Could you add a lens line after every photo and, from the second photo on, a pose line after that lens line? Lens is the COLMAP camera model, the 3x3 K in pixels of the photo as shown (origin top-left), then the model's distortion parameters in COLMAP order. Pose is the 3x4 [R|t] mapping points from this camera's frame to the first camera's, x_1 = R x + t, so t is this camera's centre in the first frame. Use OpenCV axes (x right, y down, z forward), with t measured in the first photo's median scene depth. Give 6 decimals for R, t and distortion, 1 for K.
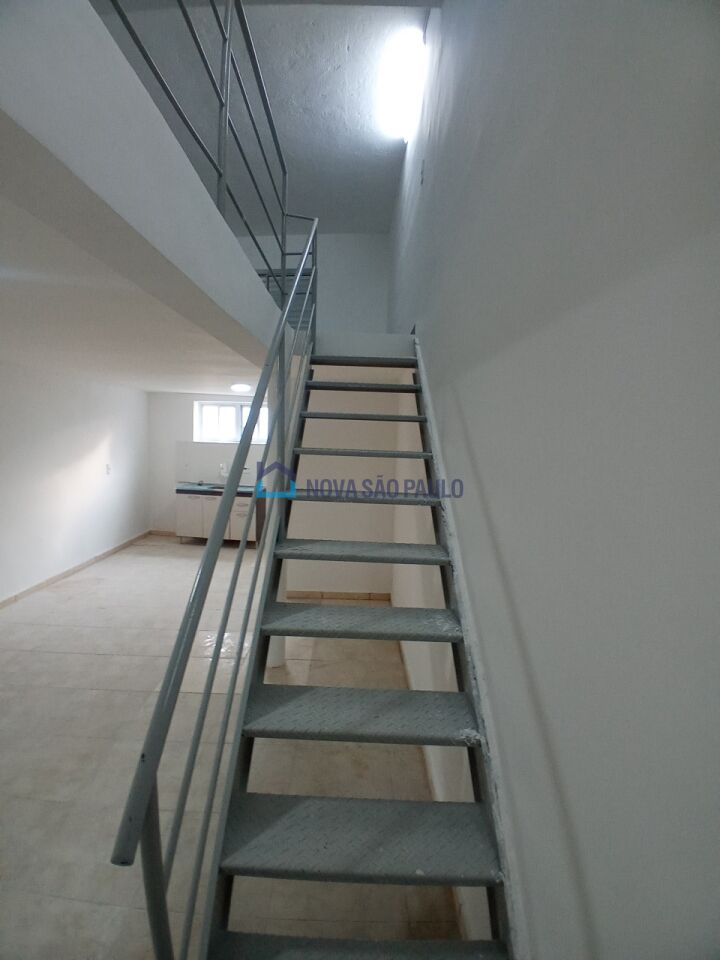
lens RADIAL K [[475.6, 0, 355.2], [0, 475.6, 486.8], [0, 0, 1]] dist [0.002146, -0.047875]
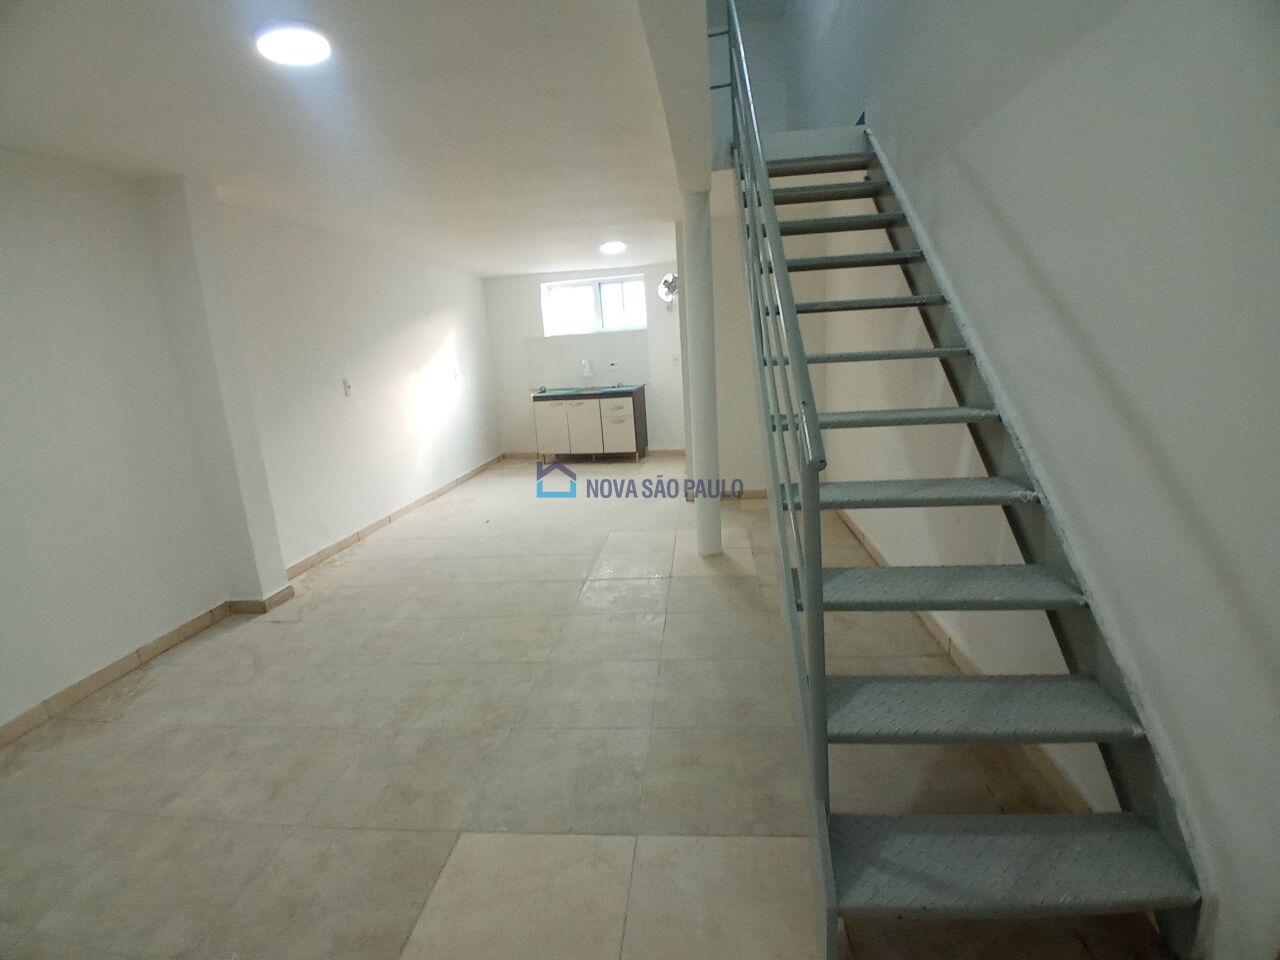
lens RADIAL K [[637.2, 0, 636.5], [0, 637.2, 496.8], [0, 0, 1]] dist [0.015924, -0.054303]
pose [[0.989381, -0.069334, -0.127743, -0.105267], [0.084041, 0.989967, 0.113593, 0.092423], [0.118585, -0.123122, 0.985281, -0.100533]]
